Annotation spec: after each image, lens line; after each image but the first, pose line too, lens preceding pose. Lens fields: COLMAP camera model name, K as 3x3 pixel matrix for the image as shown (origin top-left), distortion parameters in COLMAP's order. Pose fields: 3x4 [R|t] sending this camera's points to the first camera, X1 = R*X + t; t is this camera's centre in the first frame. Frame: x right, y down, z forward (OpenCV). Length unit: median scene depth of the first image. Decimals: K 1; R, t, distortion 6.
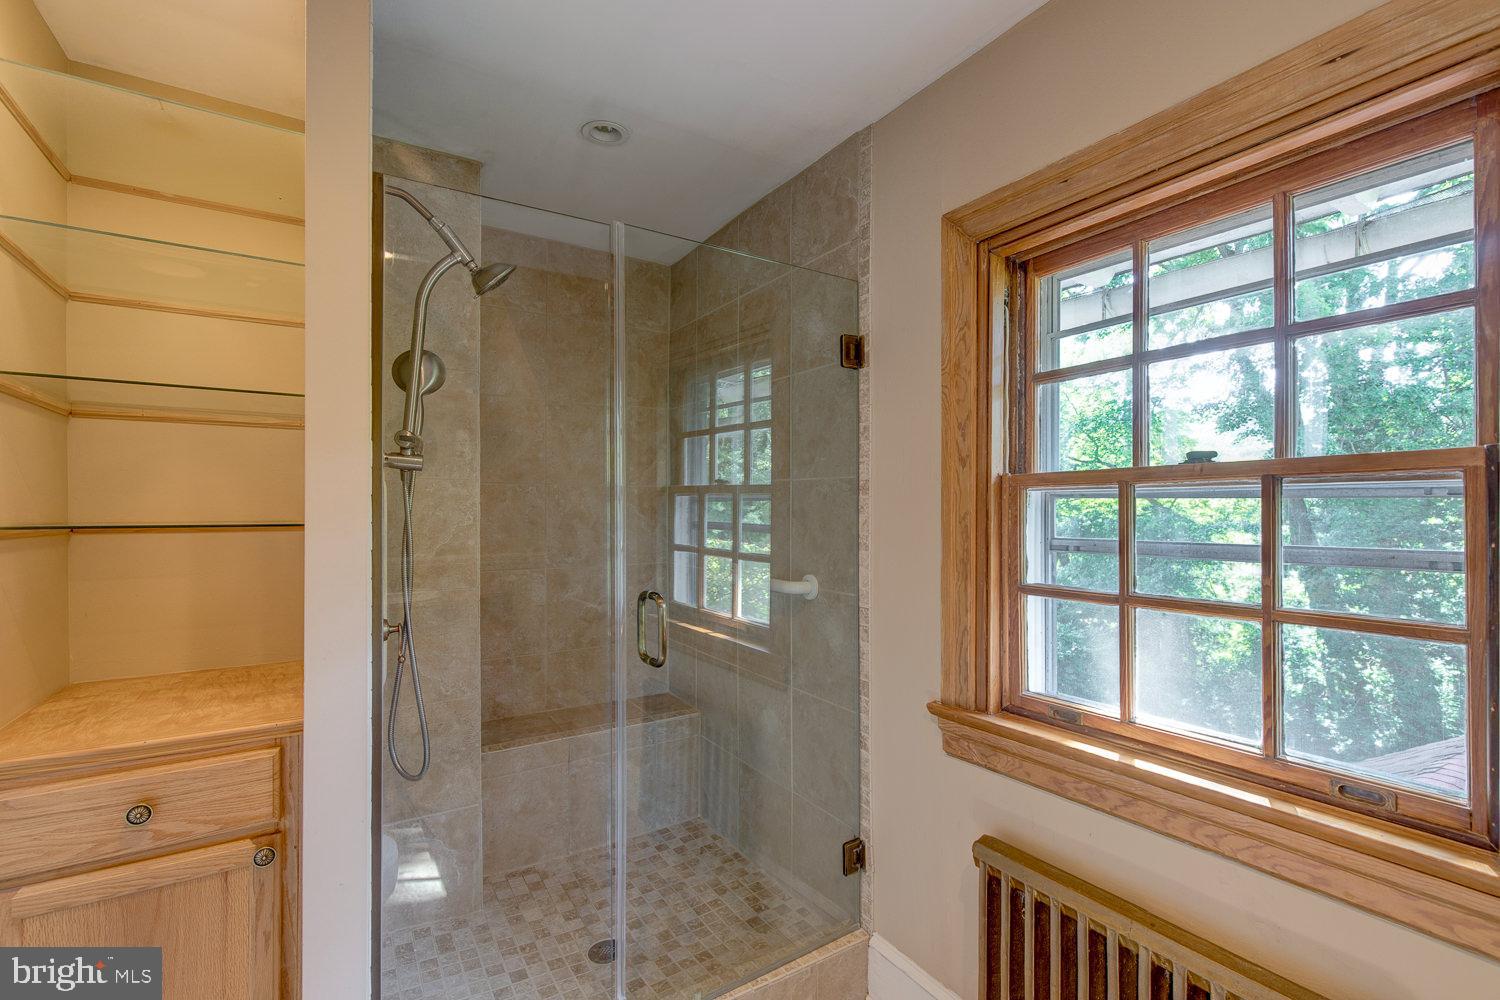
lens RADIAL K [[680.4, 0, 742.1], [0, 680.4, 494.1], [0, 0, 1]] dist [0.000749, -0.000918]
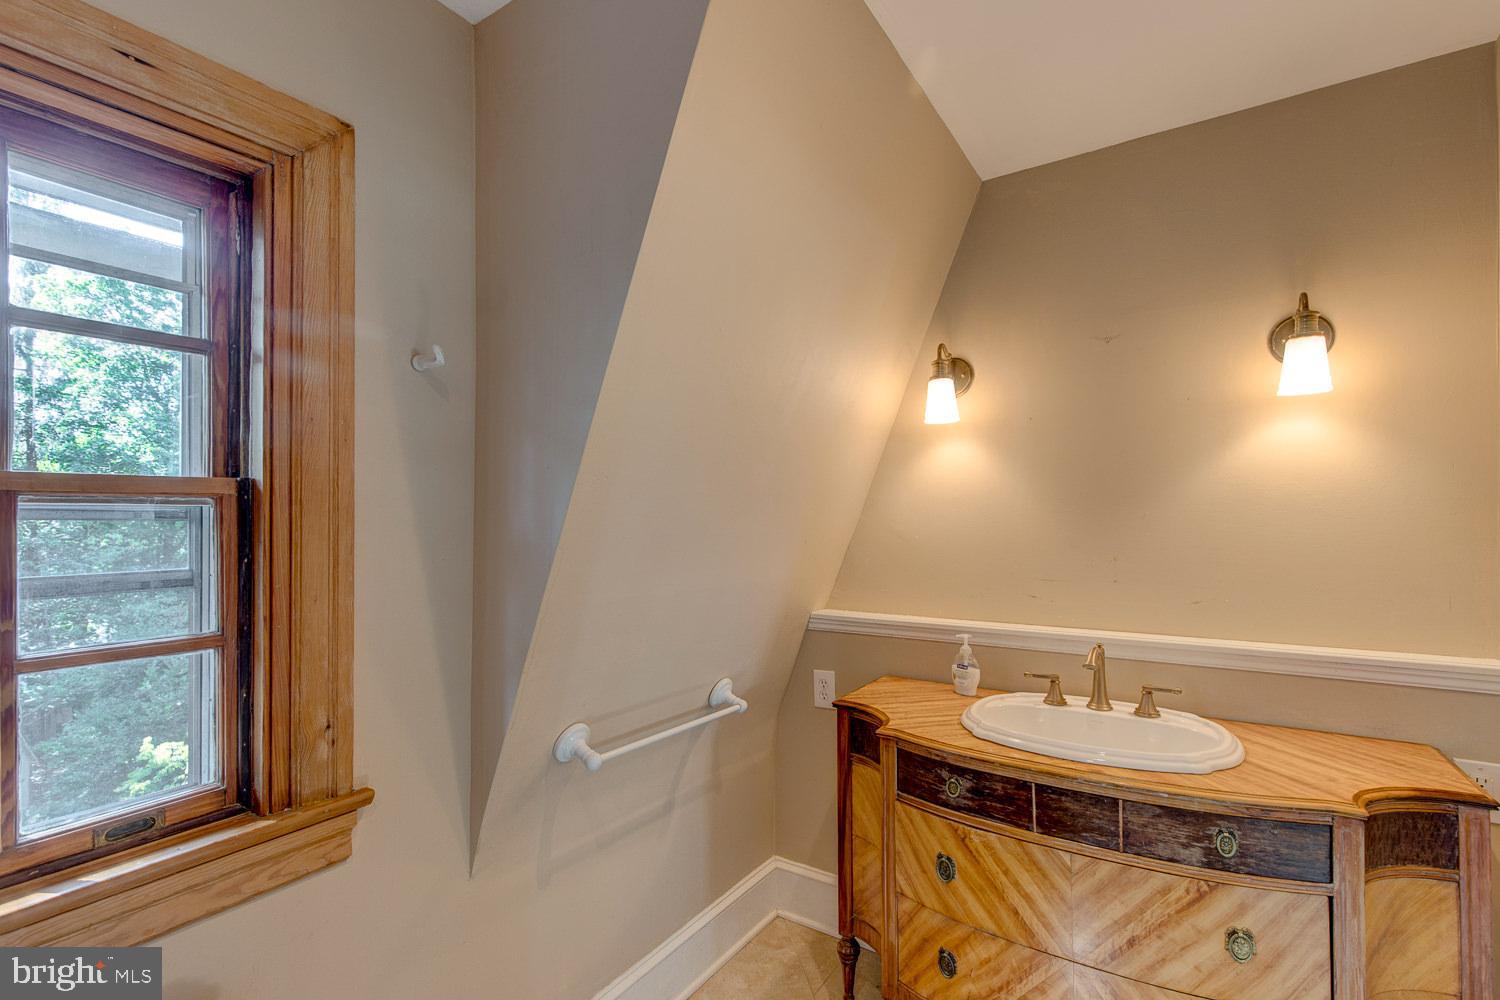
lens RADIAL K [[680.4, 0, 754.6], [0, 680.4, 510.6], [0, 0, 1]] dist [0.000749, -0.000918]
pose [[-0.434827, 0.018485, 0.900324, -0.353180], [-0.011746, 0.999588, -0.026197, 0.005856], [-0.900438, -0.021967, -0.434430, 0.634087]]
